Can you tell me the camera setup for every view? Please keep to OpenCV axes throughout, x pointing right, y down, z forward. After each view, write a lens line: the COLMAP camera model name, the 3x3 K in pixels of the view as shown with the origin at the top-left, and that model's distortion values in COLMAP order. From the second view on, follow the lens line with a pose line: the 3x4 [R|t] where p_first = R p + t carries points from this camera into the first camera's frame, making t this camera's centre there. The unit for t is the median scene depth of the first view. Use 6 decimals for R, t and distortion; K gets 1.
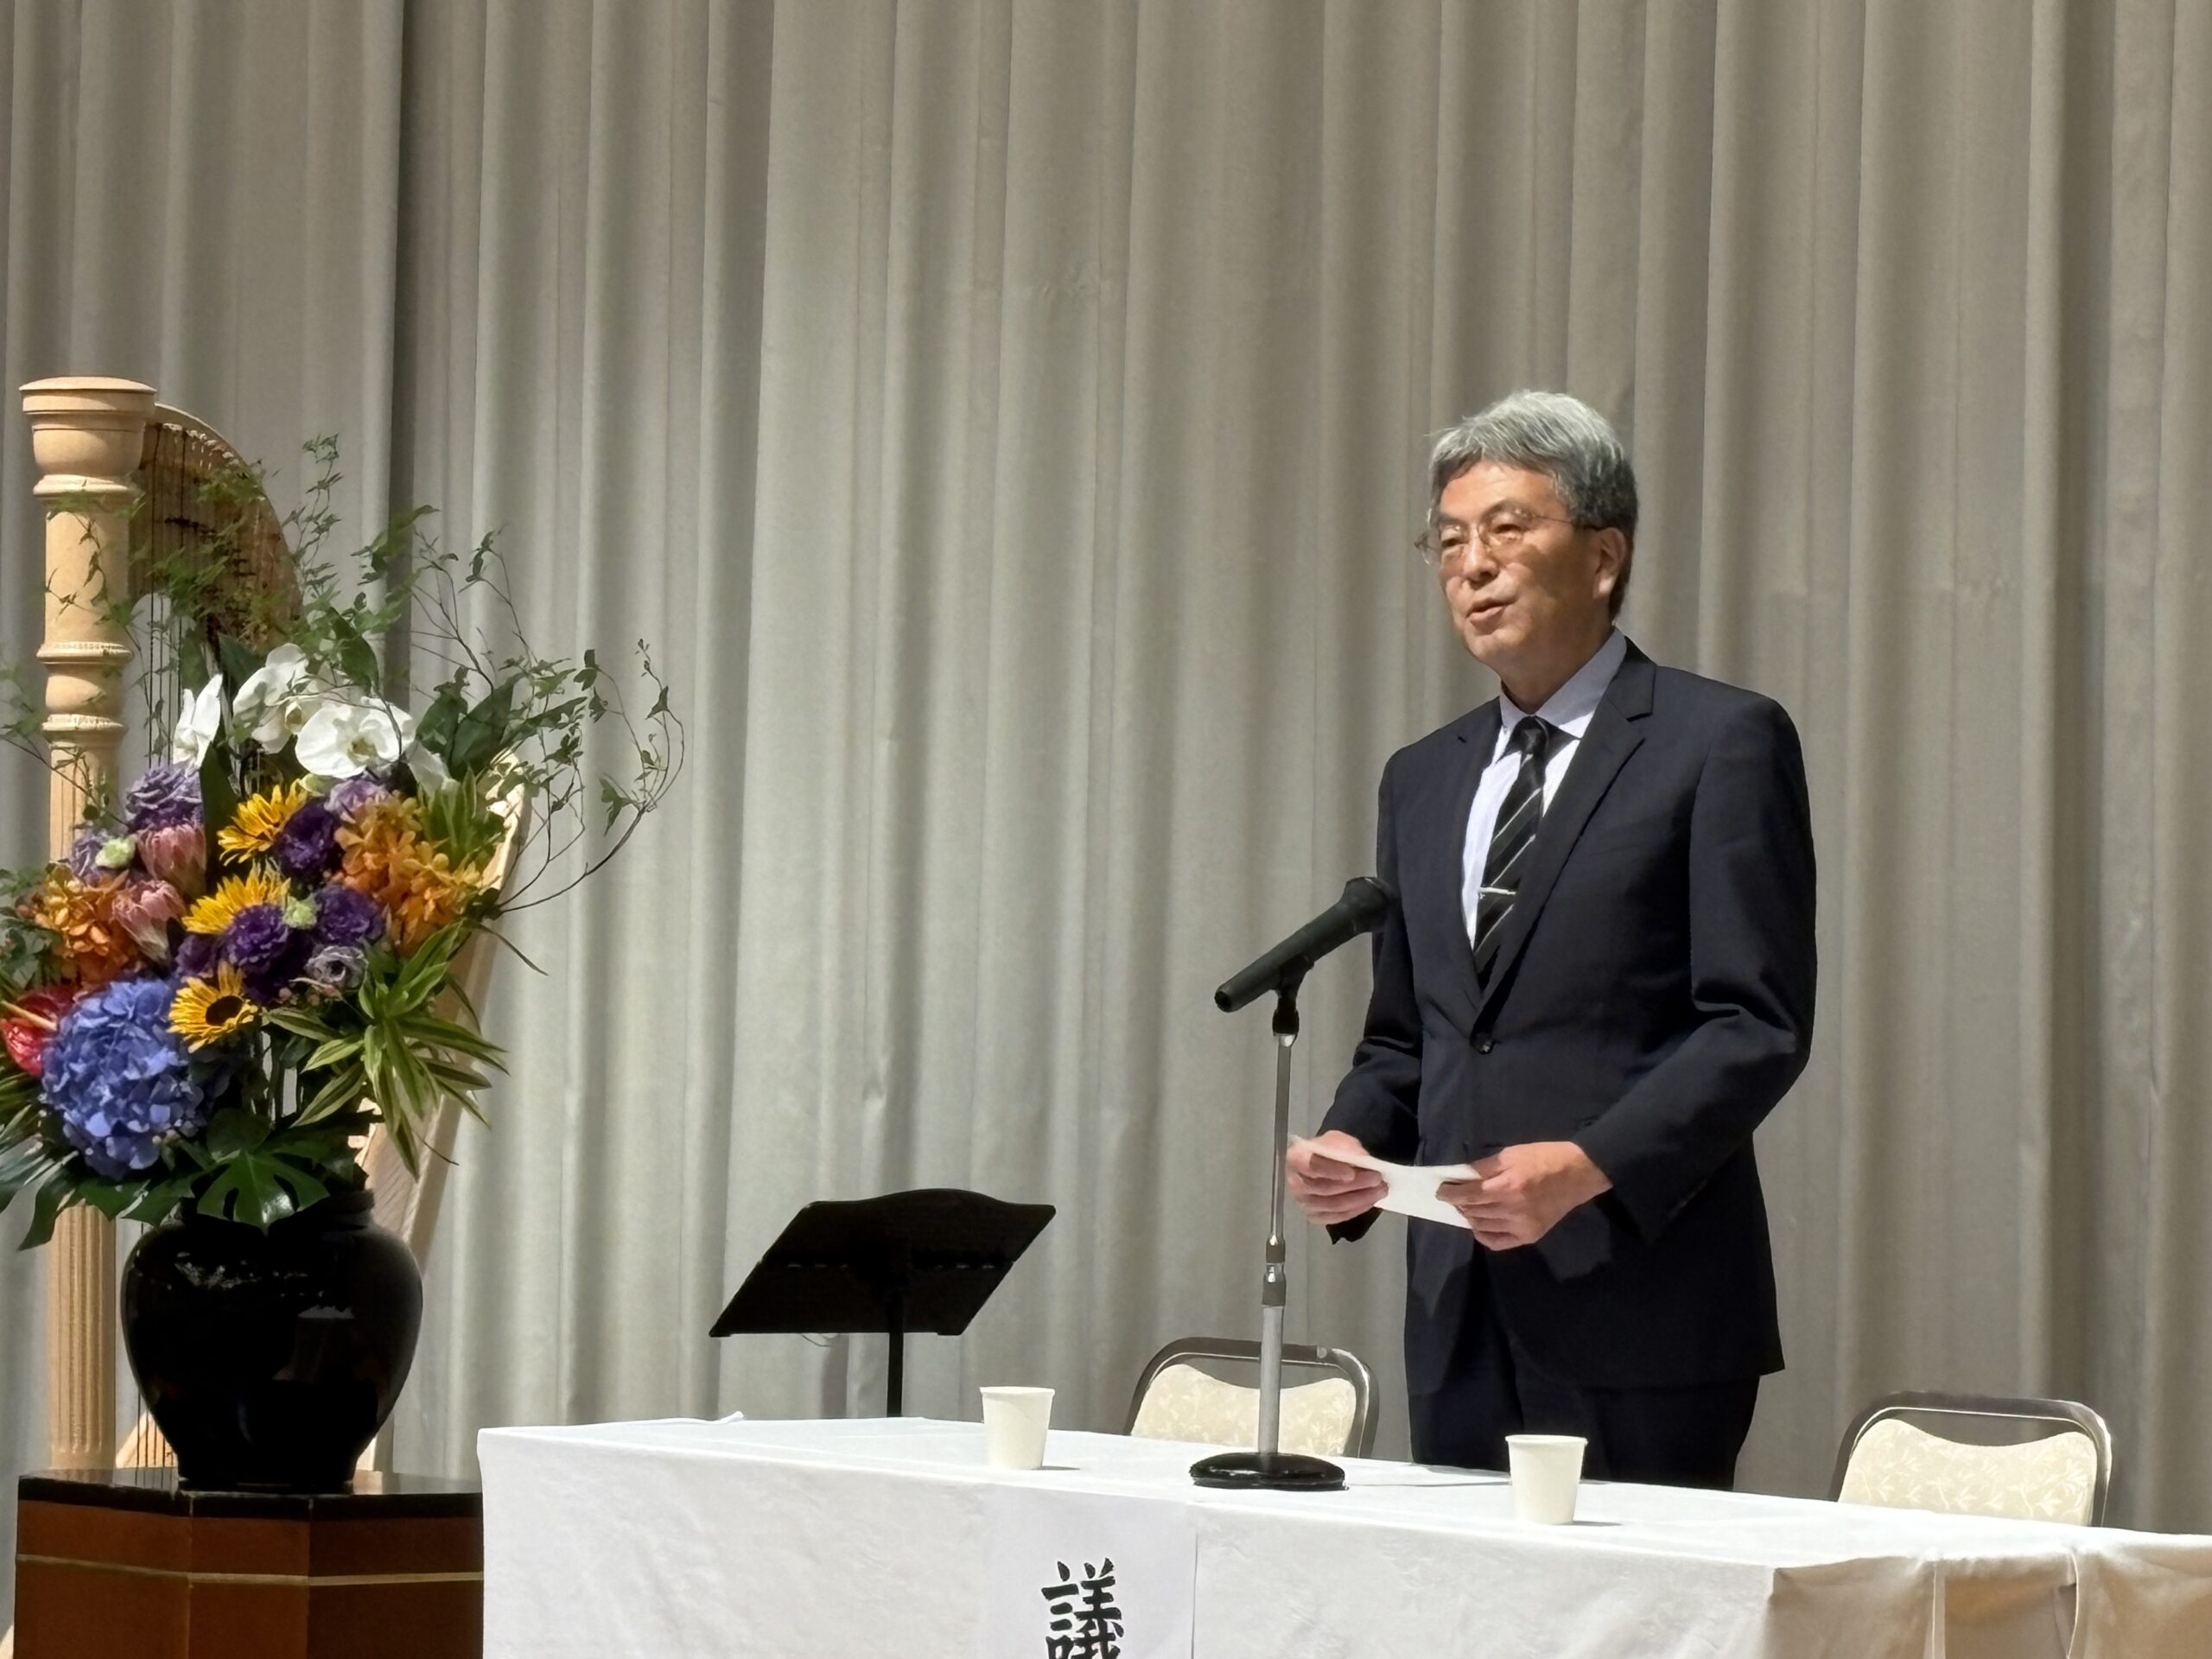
lens RADIAL K [[8661.7, 0, 1106.0], [0, 8661.7, 829.5], [0, 0, 1]] dist [0.204073, 3.162787]
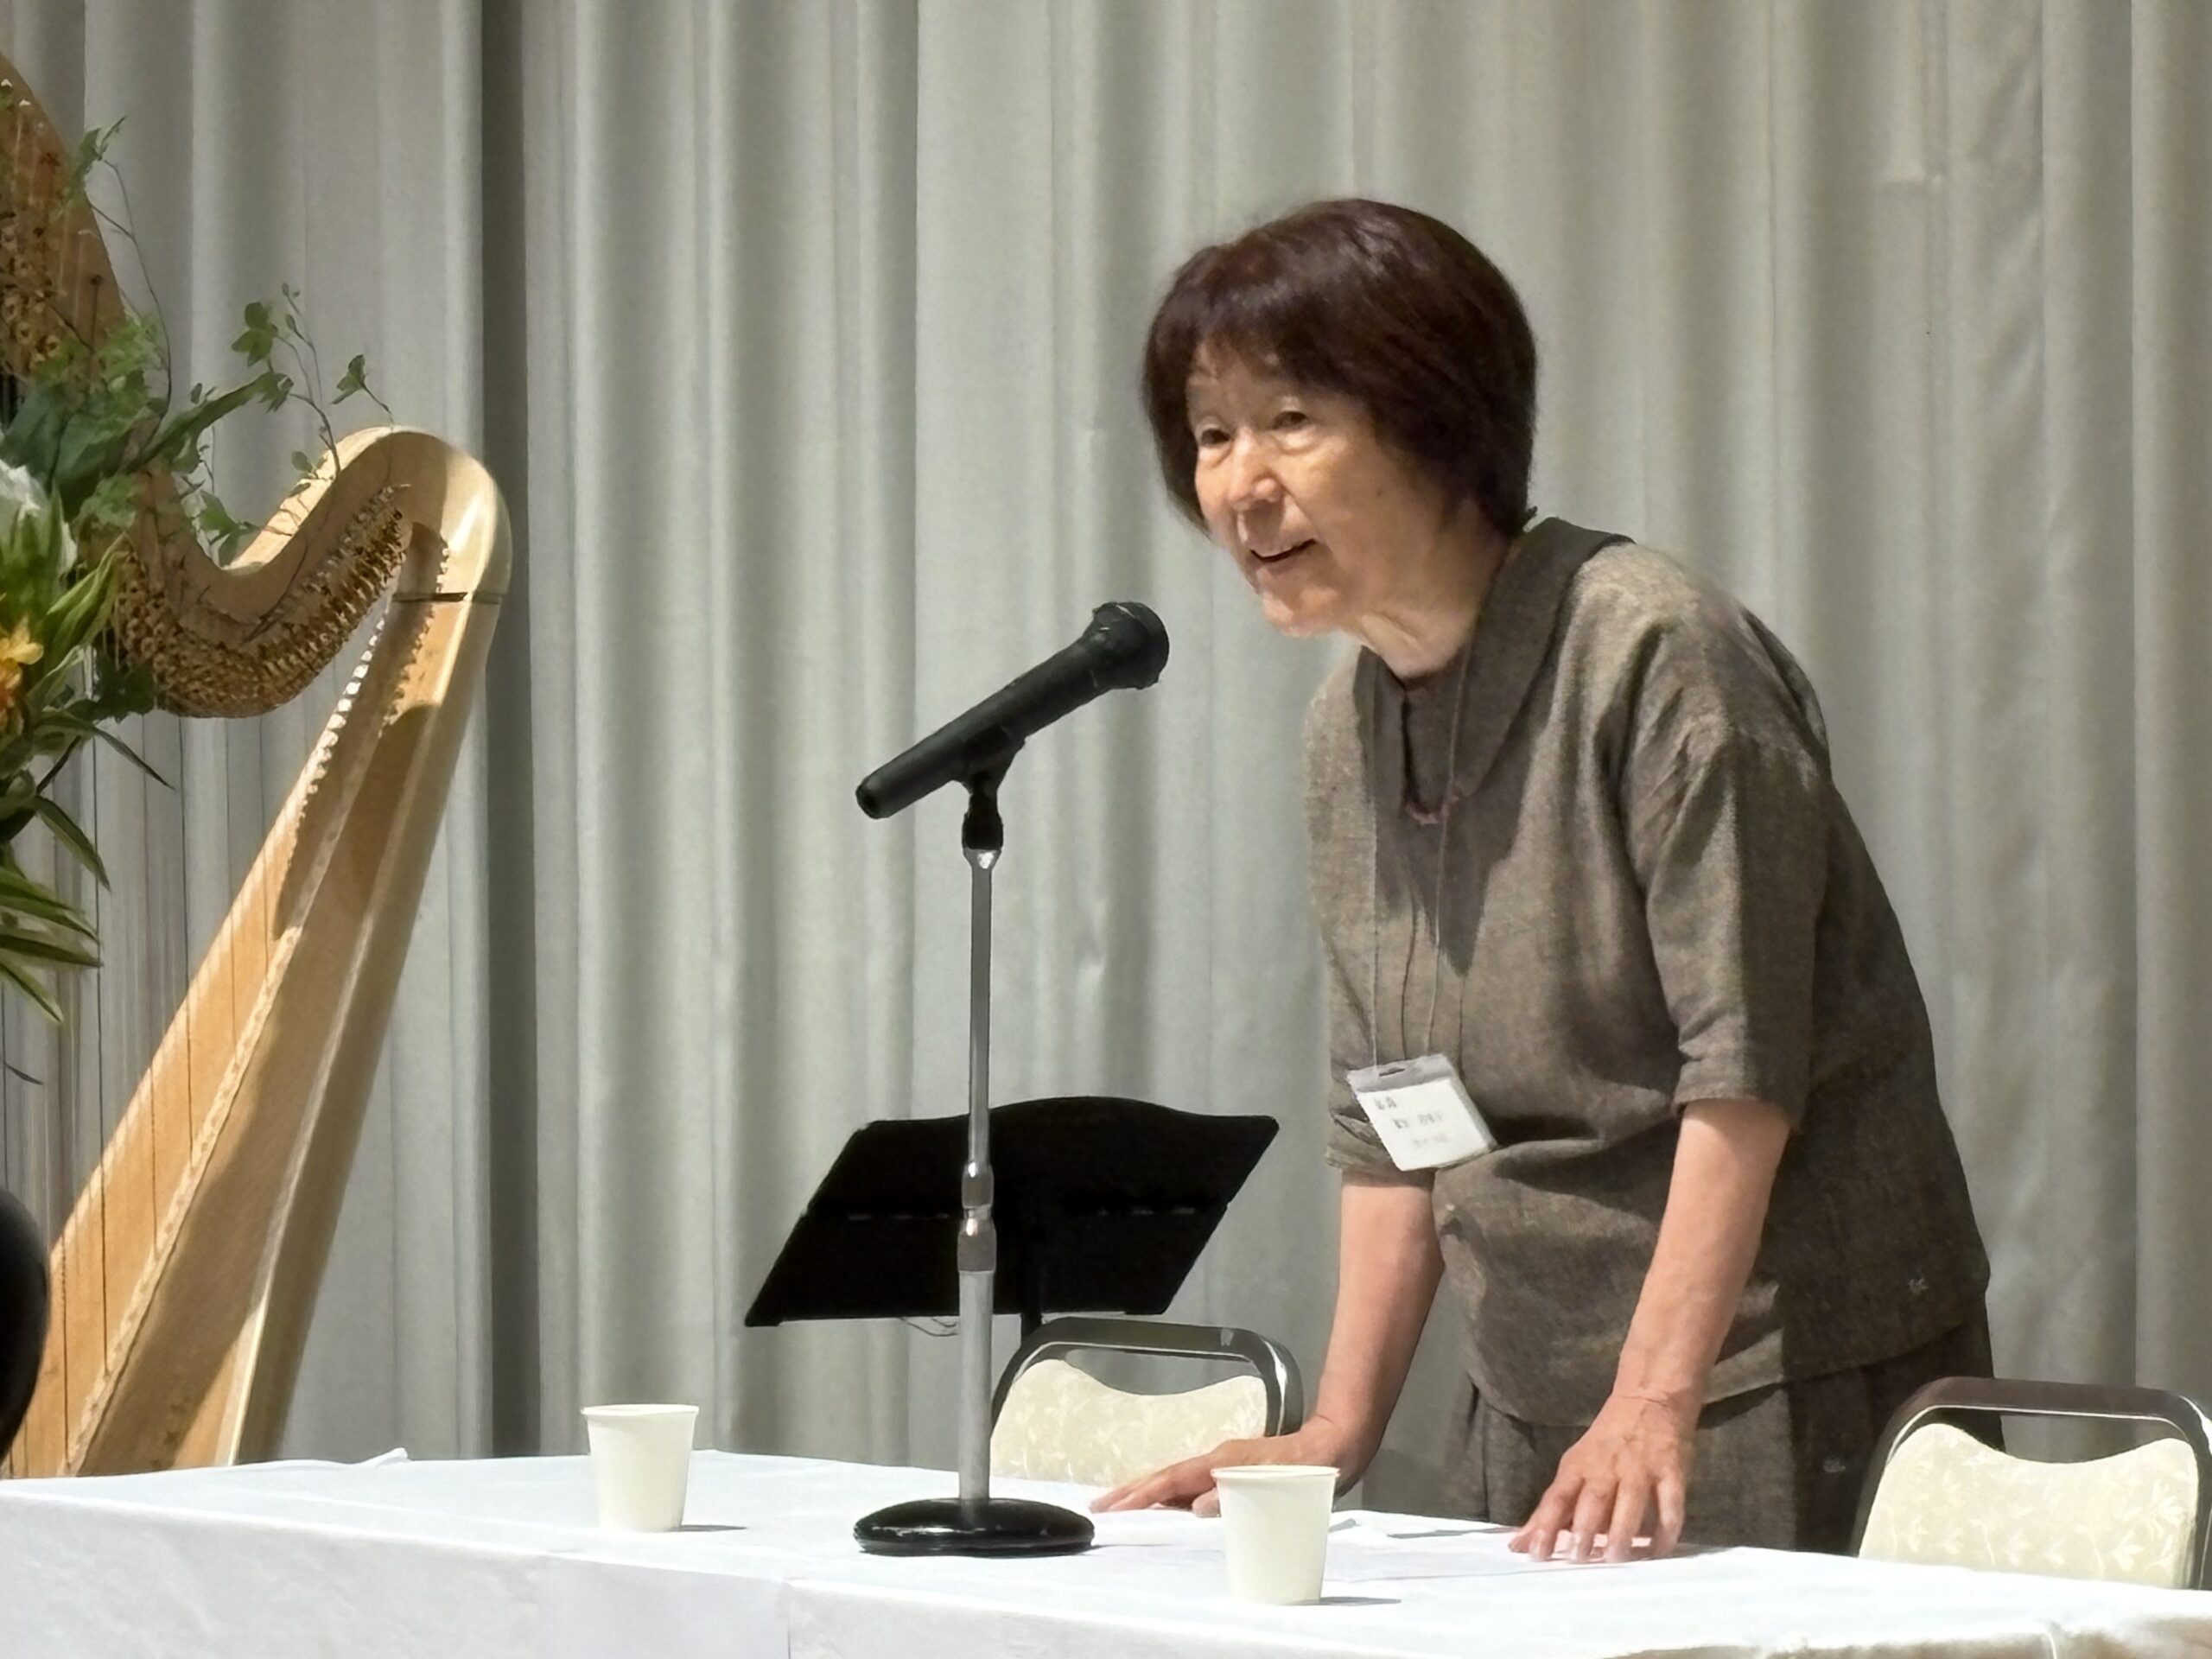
lens RADIAL K [[11825.4, 0, 944.7], [0, 11825.4, 828.9], [0, 0, 1]] dist [0.208492, 8.203498]
pose [[0.985149, -0.031416, -0.168803, 0.147776], [0.034539, 0.999282, 0.015595, 0.007377], [0.168192, -0.021194, 0.985526, 0.118567]]
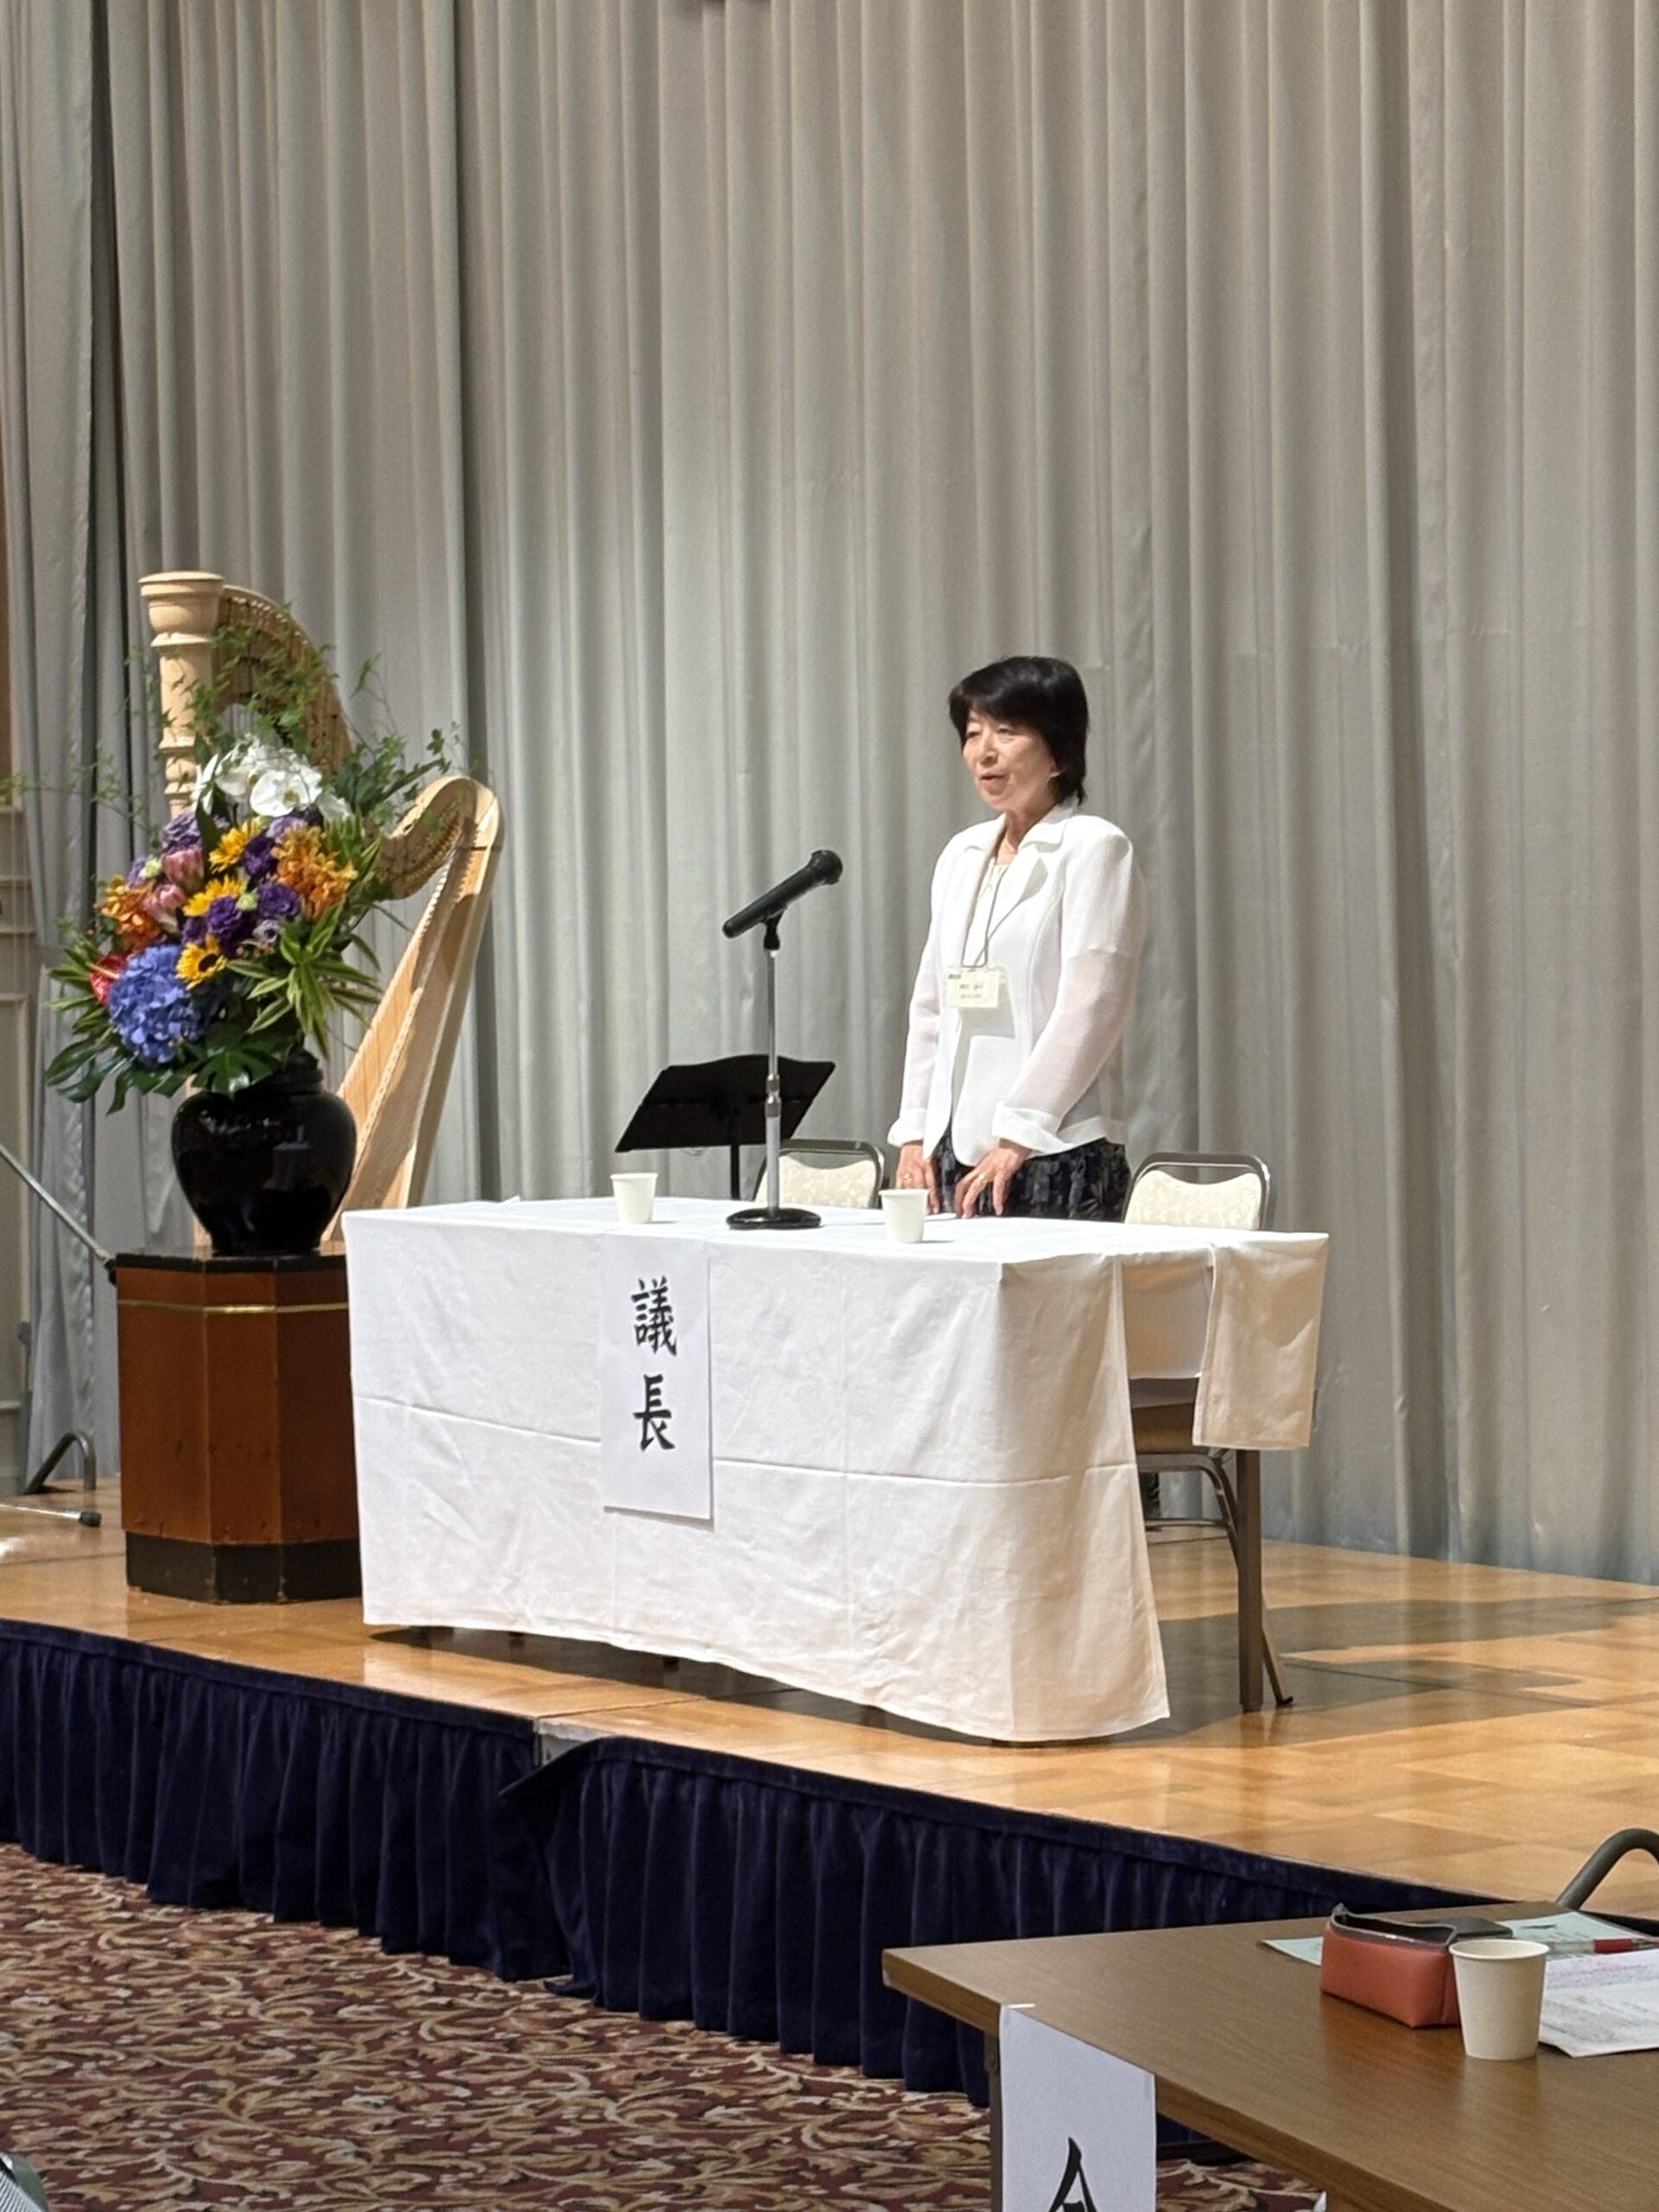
lens RADIAL K [[5755.5, 0, 829.5], [0, 5755.5, 1106.0], [0, 0, 1]] dist [0.262862, -0.226776]
pose [[0.992749, -0.041333, -0.112875, 0.134504], [0.046739, 0.997863, 0.045667, 0.003661], [0.110747, -0.050612, 0.992559, -0.060978]]
